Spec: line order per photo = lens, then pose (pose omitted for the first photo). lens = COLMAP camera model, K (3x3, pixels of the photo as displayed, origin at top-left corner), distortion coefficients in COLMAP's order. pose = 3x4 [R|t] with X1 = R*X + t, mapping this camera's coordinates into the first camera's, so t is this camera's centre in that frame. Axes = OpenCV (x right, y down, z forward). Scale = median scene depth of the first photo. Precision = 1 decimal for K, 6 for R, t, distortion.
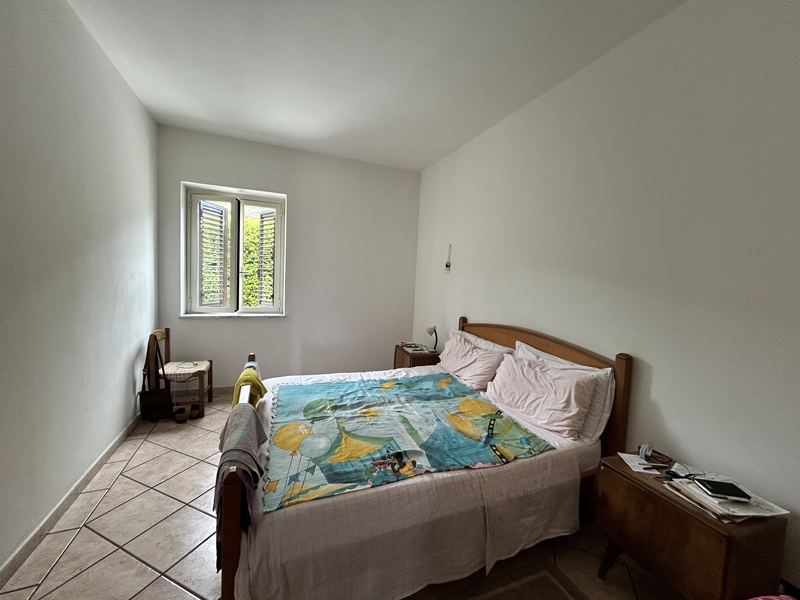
lens RADIAL K [[322.4, 0, 398.2], [0, 322.4, 298.1], [0, 0, 1]] dist [-0.000528, 0.000408]
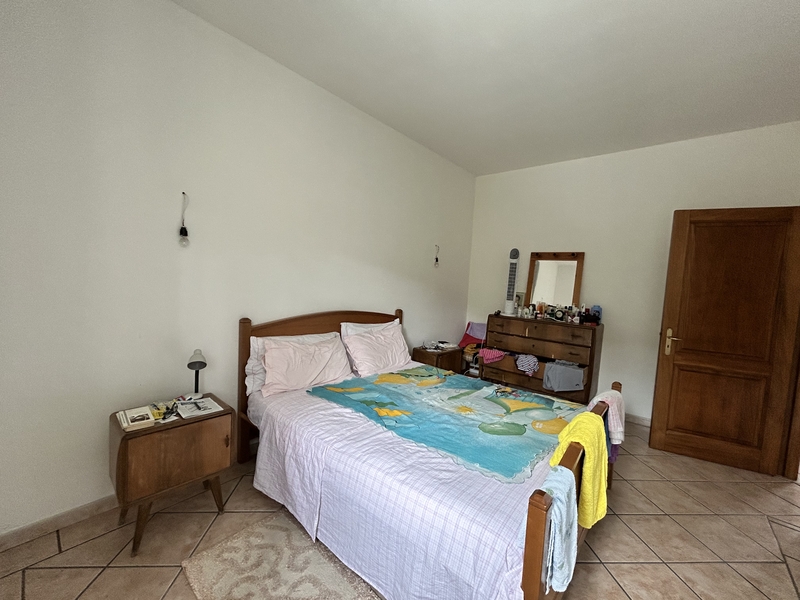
lens RADIAL K [[322.4, 0, 398.2], [0, 322.4, 298.1], [0, 0, 1]] dist [-0.000528, 0.000408]
pose [[-0.439491, -0.125192, 0.889480, -0.864703], [-0.021824, 0.991436, 0.128759, -0.123180], [-0.897982, 0.037177, -0.438459, 1.634213]]
